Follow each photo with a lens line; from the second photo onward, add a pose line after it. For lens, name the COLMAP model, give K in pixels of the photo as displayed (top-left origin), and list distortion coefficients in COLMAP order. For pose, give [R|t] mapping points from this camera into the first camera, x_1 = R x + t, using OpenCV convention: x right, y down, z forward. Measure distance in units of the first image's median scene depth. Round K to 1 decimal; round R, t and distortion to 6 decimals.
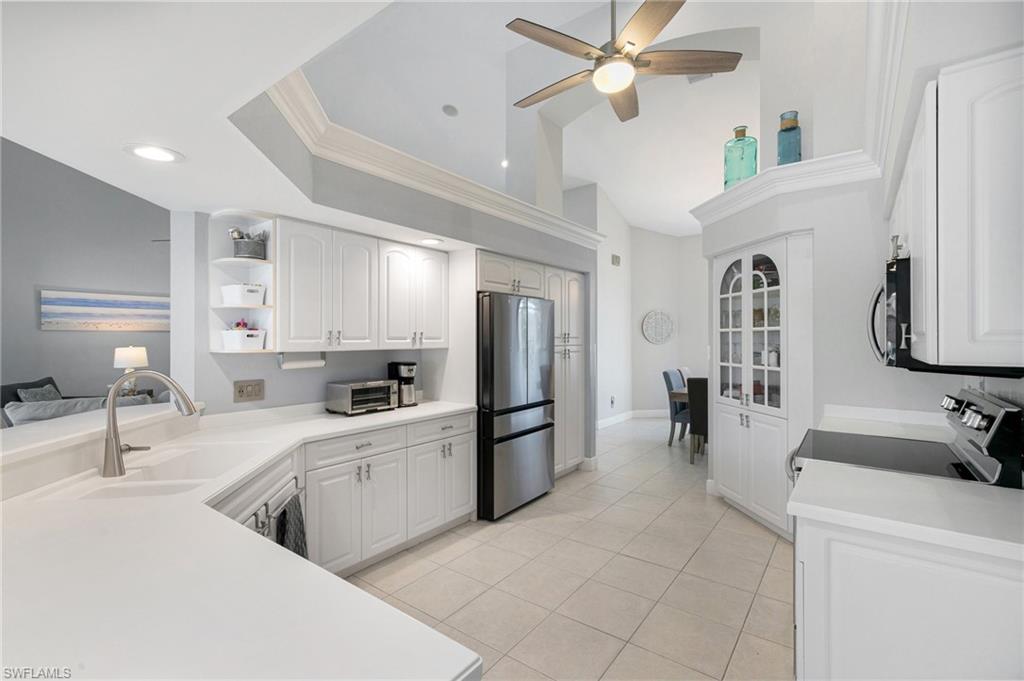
lens RADIAL K [[458.1, 0, 513.9], [0, 458.1, 339.3], [0, 0, 1]] dist [-0.001518, -0.000830]
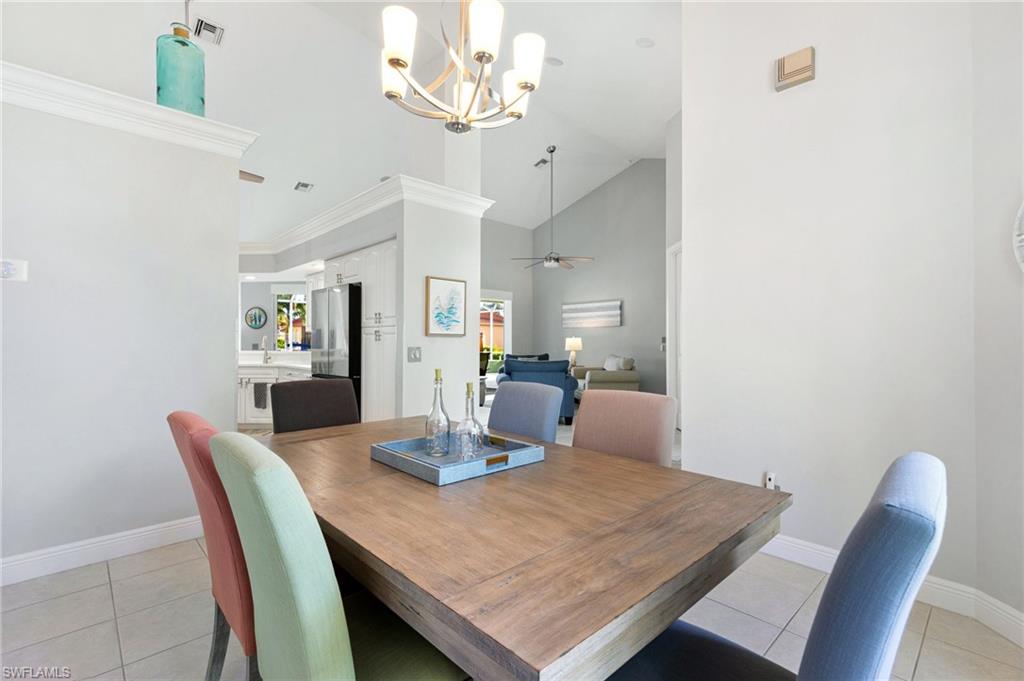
lens RADIAL K [[458.1, 0, 508.0], [0, 458.1, 338.4], [0, 0, 1]] dist [-0.001518, -0.000830]
pose [[-0.175113, 0.000224, -0.984548, 1.328146], [-0.005374, 0.999985, 0.001184, 0.036138], [0.984534, 0.005499, -0.175109, 1.944758]]
